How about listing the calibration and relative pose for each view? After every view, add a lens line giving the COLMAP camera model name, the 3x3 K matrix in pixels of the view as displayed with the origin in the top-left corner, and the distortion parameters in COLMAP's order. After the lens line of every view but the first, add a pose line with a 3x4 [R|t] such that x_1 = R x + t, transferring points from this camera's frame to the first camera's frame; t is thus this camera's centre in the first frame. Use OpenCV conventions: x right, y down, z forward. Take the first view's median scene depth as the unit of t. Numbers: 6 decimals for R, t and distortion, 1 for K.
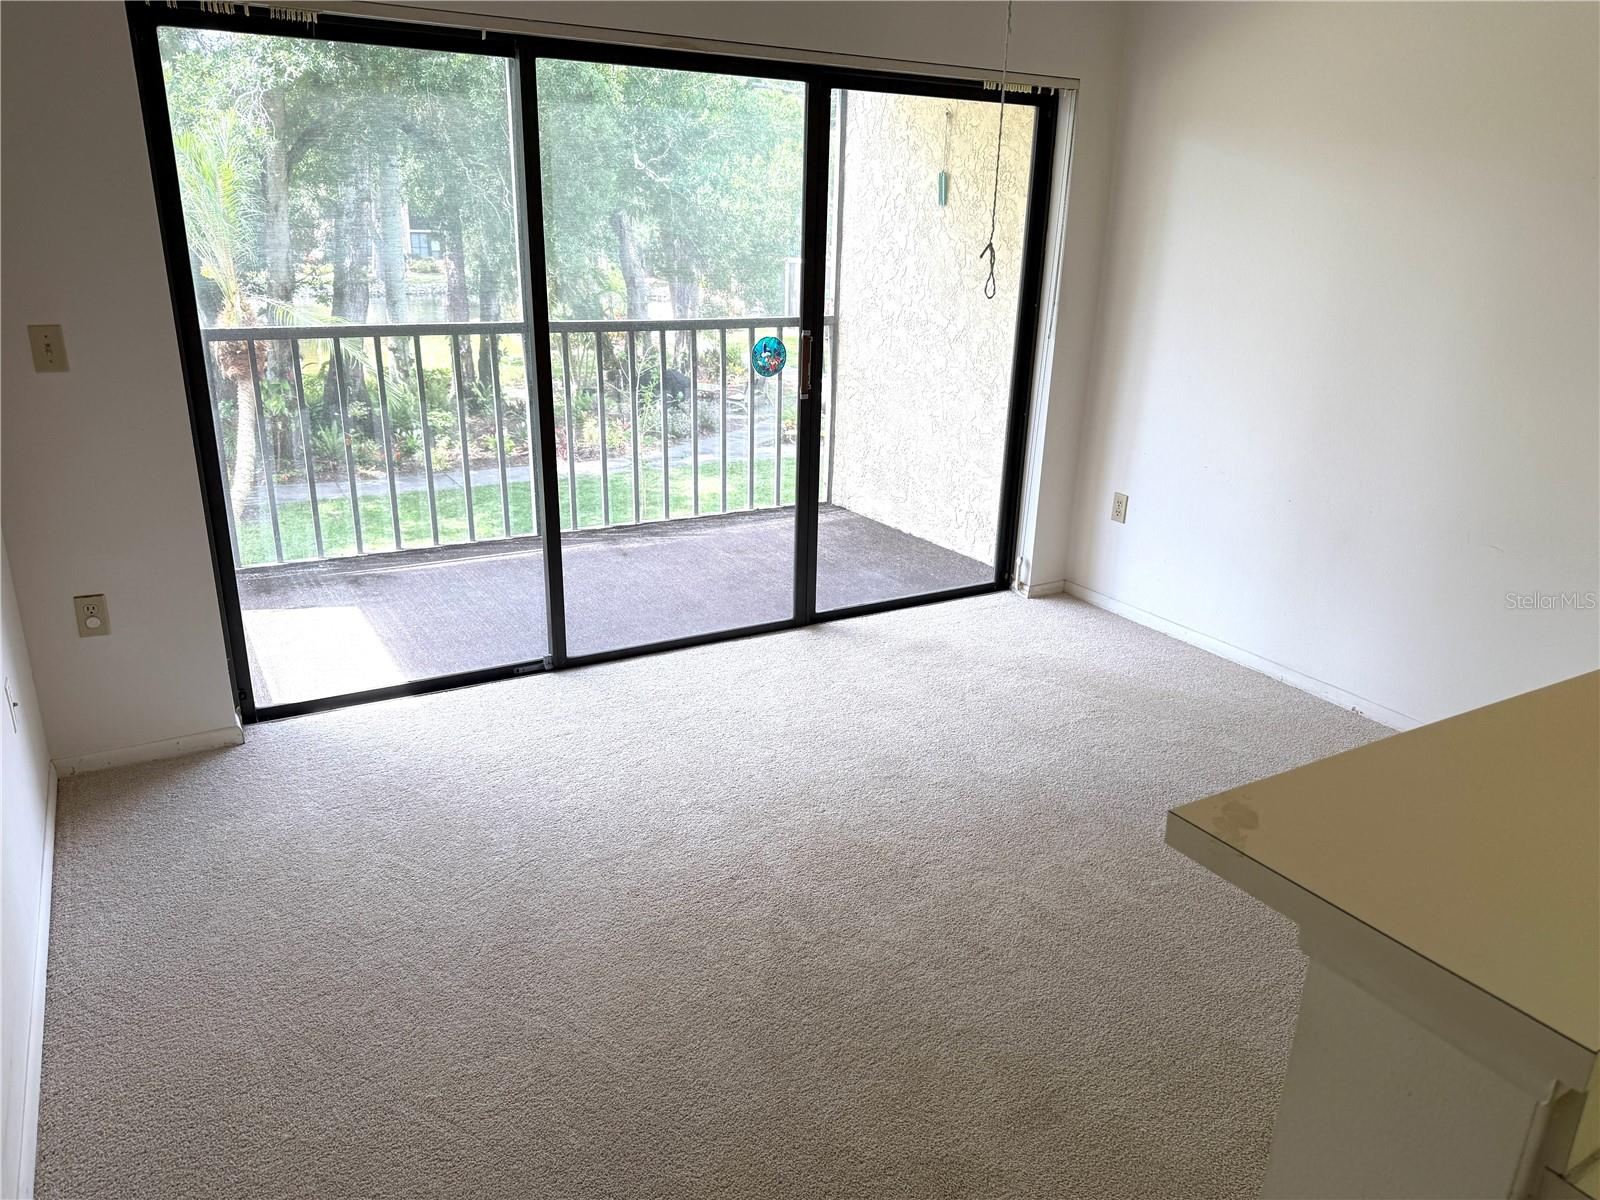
lens RADIAL K [[1122.8, 0, 797.9], [0, 1122.8, 606.0], [0, 0, 1]] dist [0.075497, -0.086297]
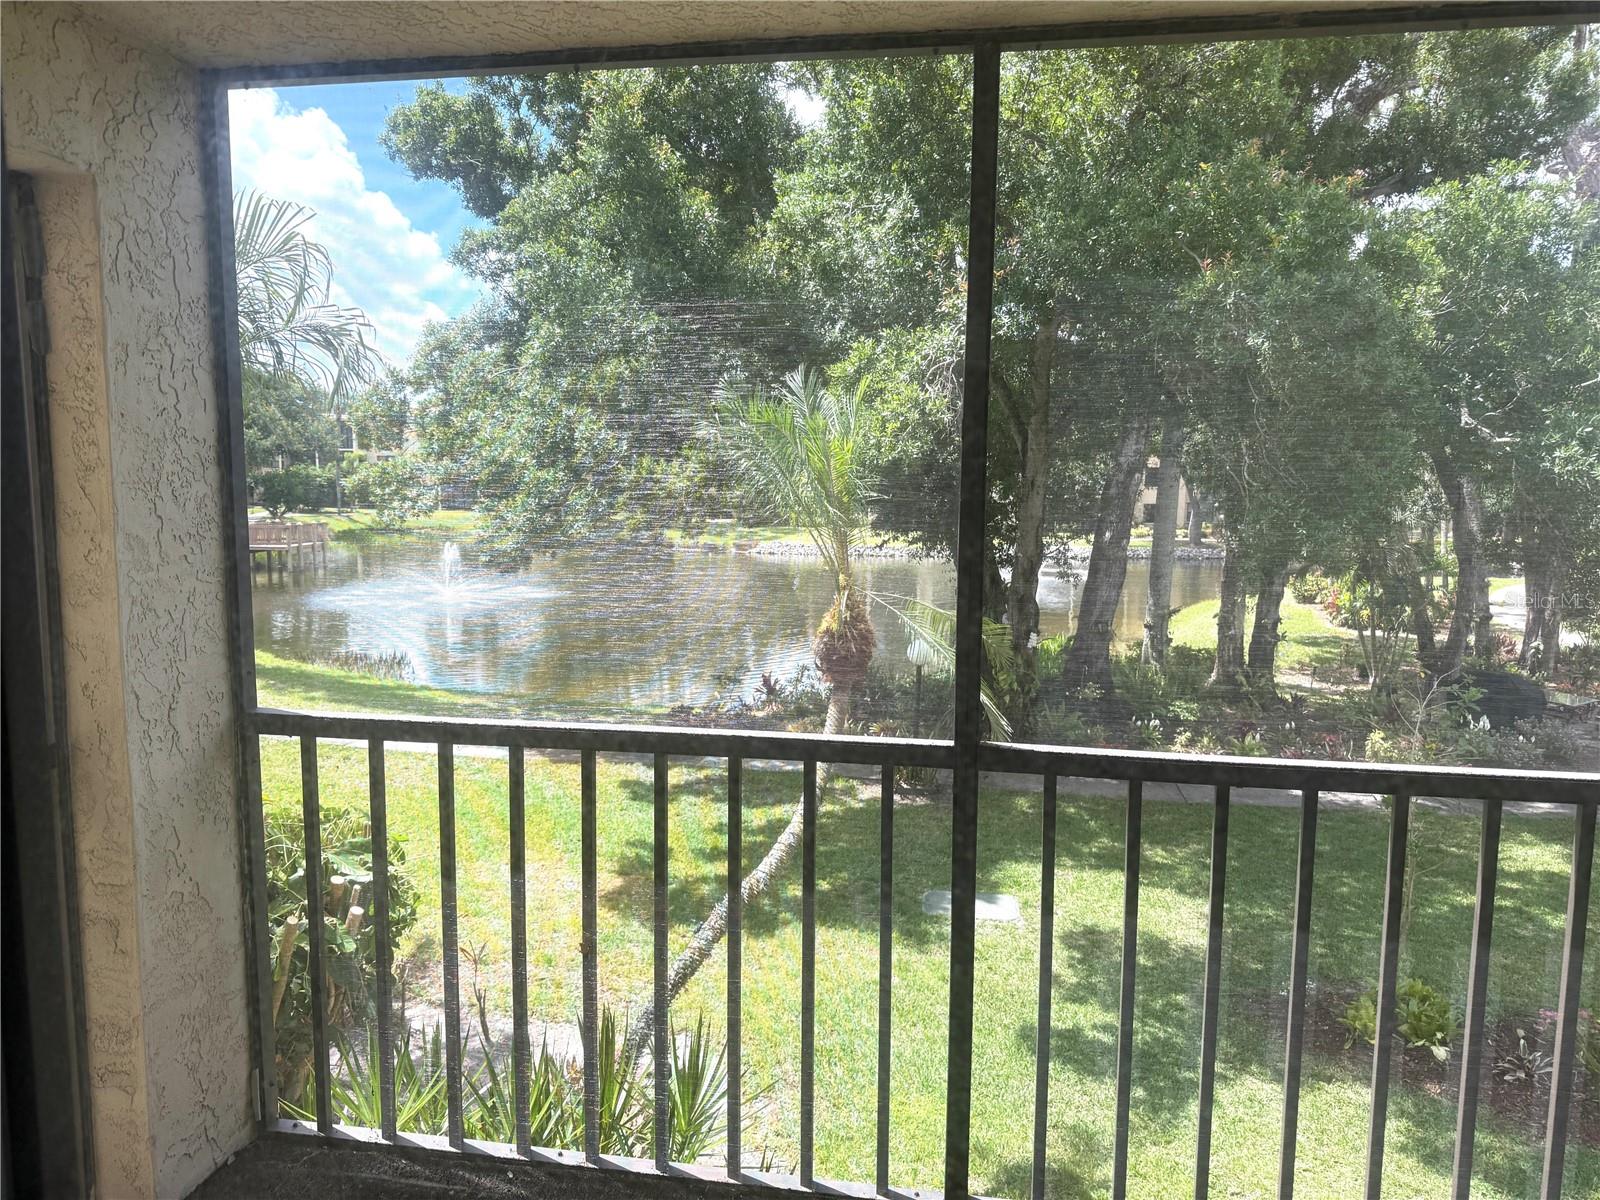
lens RADIAL K [[1125.8, 0, 800.0], [0, 1125.8, 600.0], [0, 0, 1]] dist [0.092980, -0.139088]
pose [[0.772439, 0.060659, -0.632186, 0.001283], [-0.203238, 0.966691, -0.155572, -0.072959], [0.601692, 0.248654, 0.759038, 0.202920]]
